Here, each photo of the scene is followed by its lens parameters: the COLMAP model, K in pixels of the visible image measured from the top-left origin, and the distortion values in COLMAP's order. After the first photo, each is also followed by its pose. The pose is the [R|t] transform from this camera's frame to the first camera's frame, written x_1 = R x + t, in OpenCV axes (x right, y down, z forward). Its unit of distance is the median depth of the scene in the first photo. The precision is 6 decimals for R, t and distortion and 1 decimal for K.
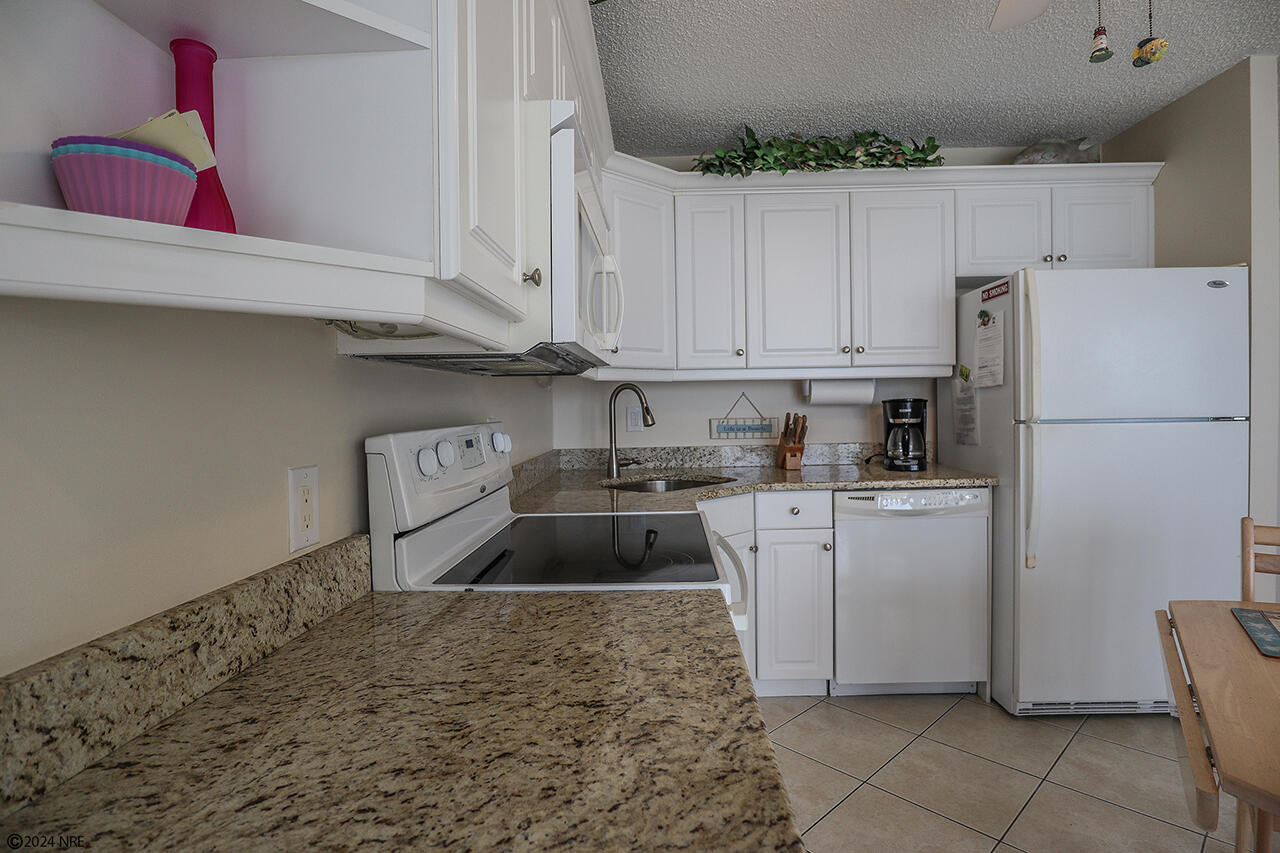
lens RADIAL K [[663.4, 0, 636.3], [0, 663.4, 422.3], [0, 0, 1]] dist [-0.015193, 0.000682]
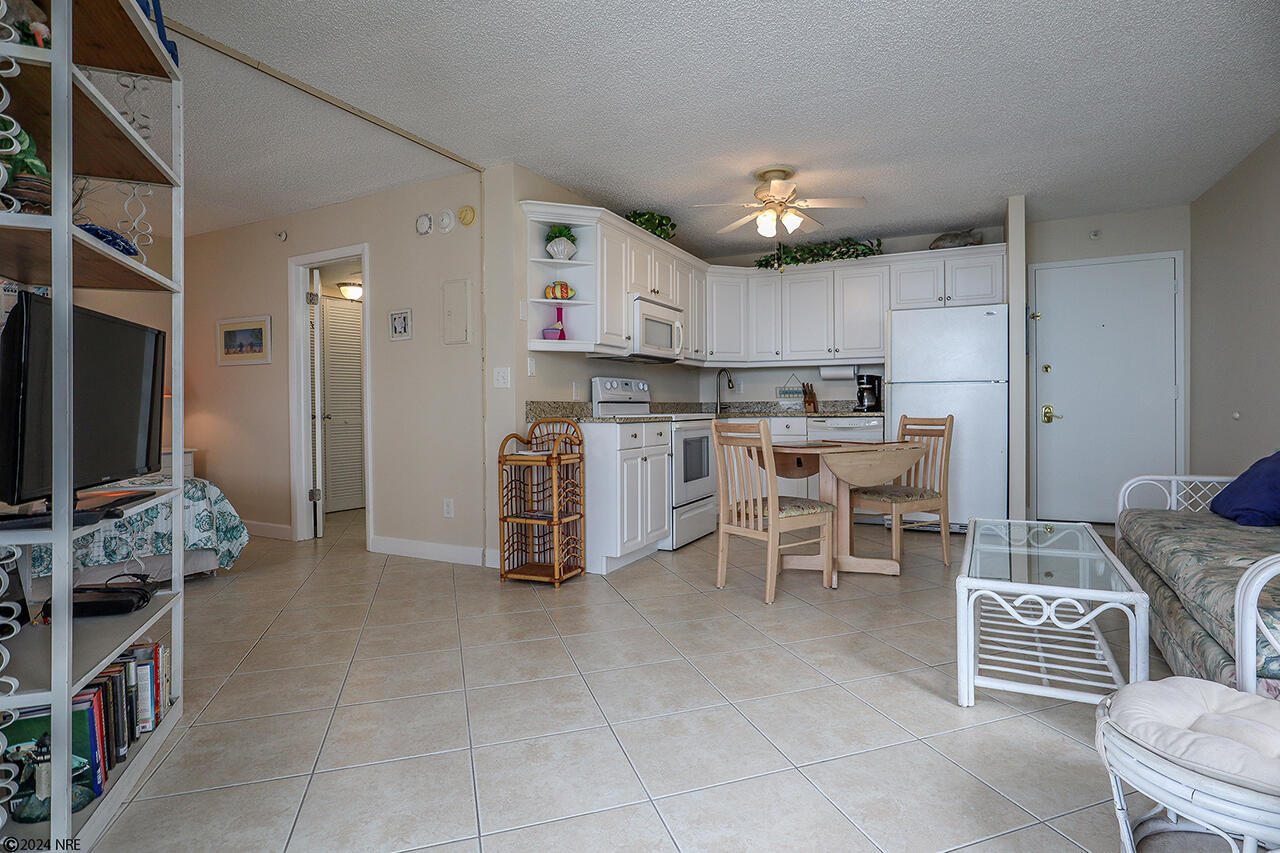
lens RADIAL K [[663.4, 0, 647.8], [0, 663.4, 417.0], [0, 0, 1]] dist [-0.015193, 0.000682]
pose [[0.915851, 0.017325, -0.401144, 0.626920], [-0.020304, 0.999789, -0.003176, 0.109154], [0.401004, 0.011053, 0.916010, -1.051504]]
